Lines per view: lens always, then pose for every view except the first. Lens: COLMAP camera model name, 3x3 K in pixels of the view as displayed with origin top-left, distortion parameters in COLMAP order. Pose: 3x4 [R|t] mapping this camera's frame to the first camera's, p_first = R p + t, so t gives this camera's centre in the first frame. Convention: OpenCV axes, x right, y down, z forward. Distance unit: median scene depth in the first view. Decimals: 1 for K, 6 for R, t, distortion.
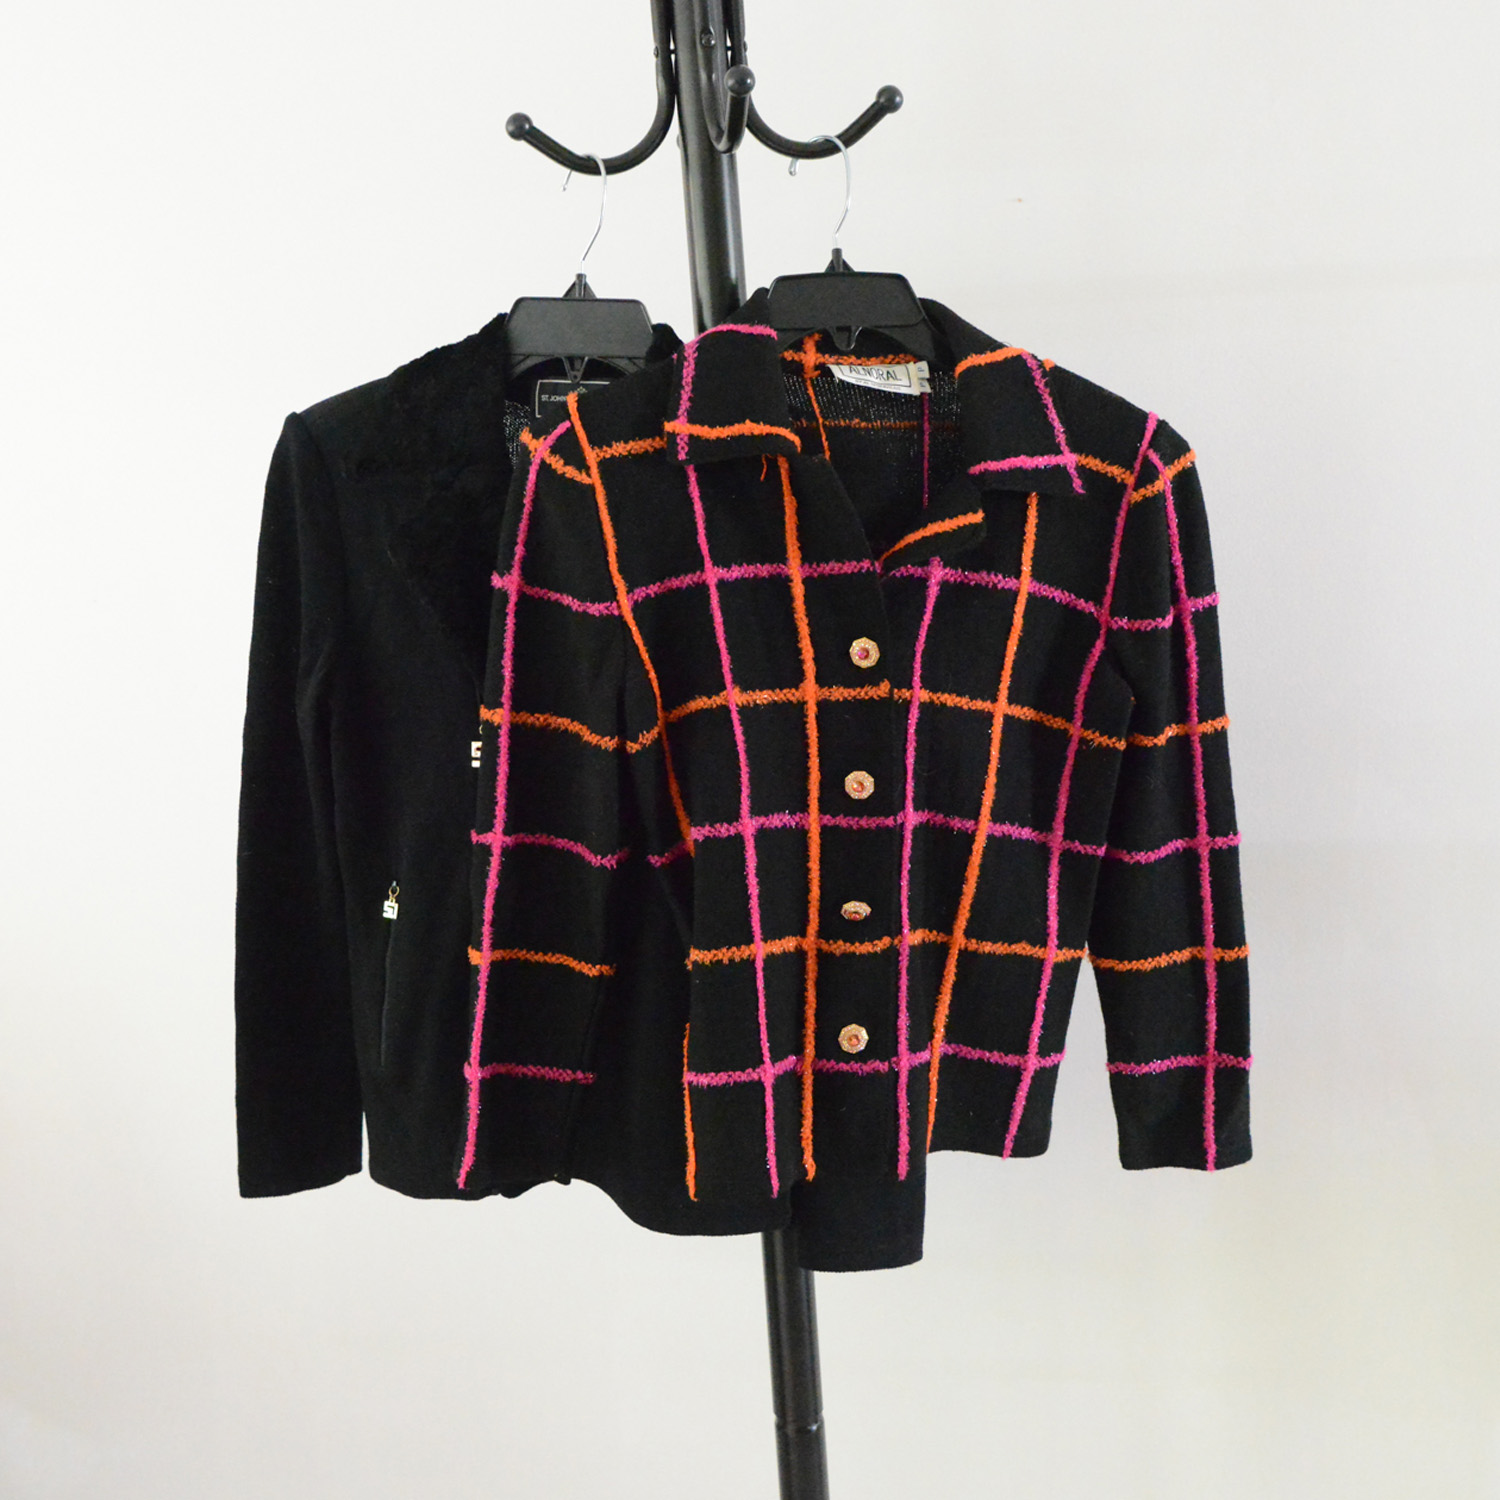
lens RADIAL K [[1845.4, 0, 751.4], [0, 1845.4, 748.9], [0, 0, 1]] dist [-0.085785, 0.000000]
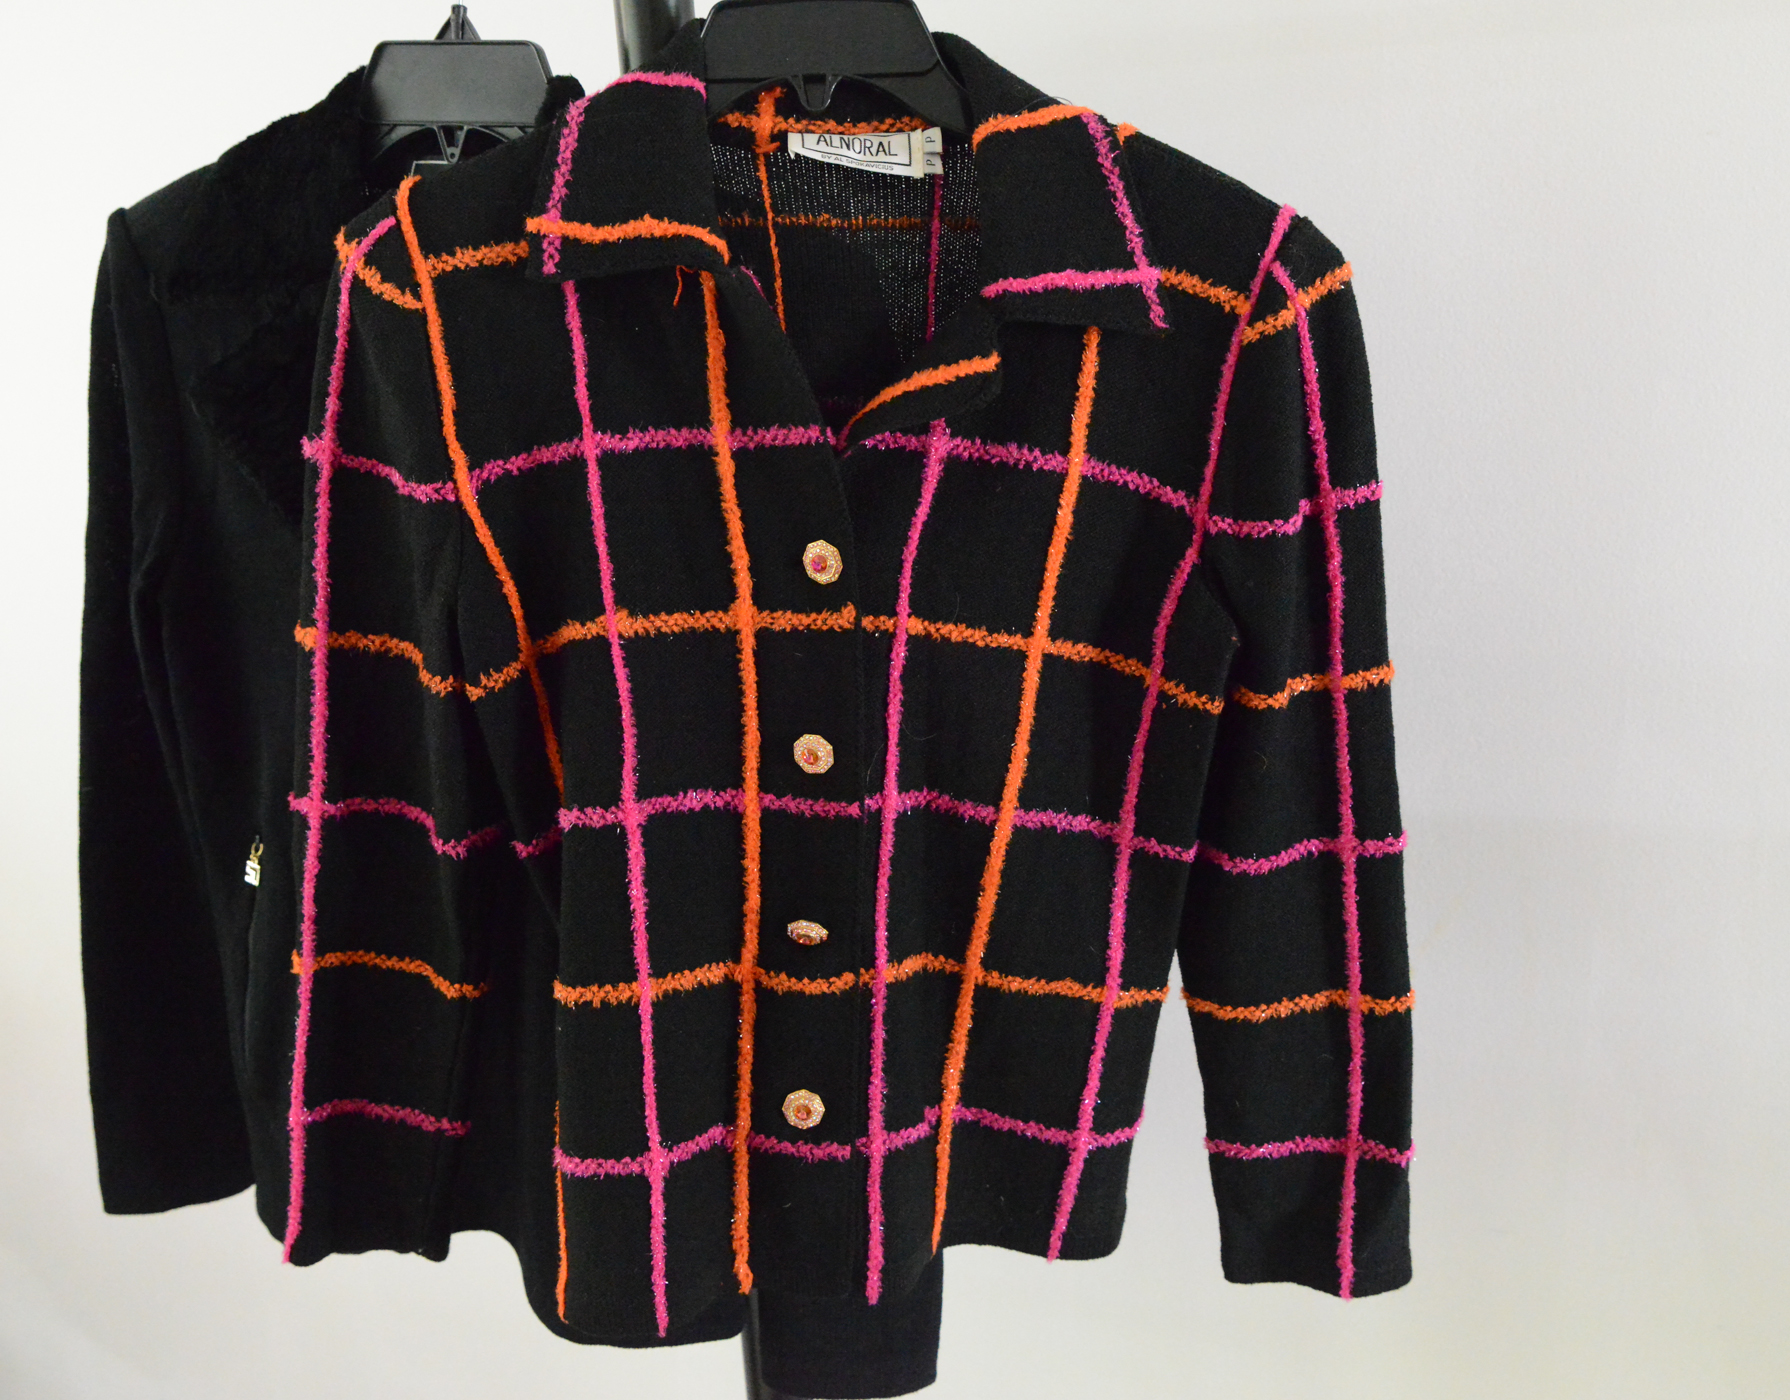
lens RADIAL K [[1799.2, 0, 891.7], [0, 1799.2, 698.7], [0, 0, 1]] dist [-0.069595, 0.000000]
pose [[0.989590, 0.040211, -0.138186, 0.176674], [-0.029517, 0.996470, 0.078587, -0.053759], [0.140858, -0.073690, 0.987284, 0.338255]]
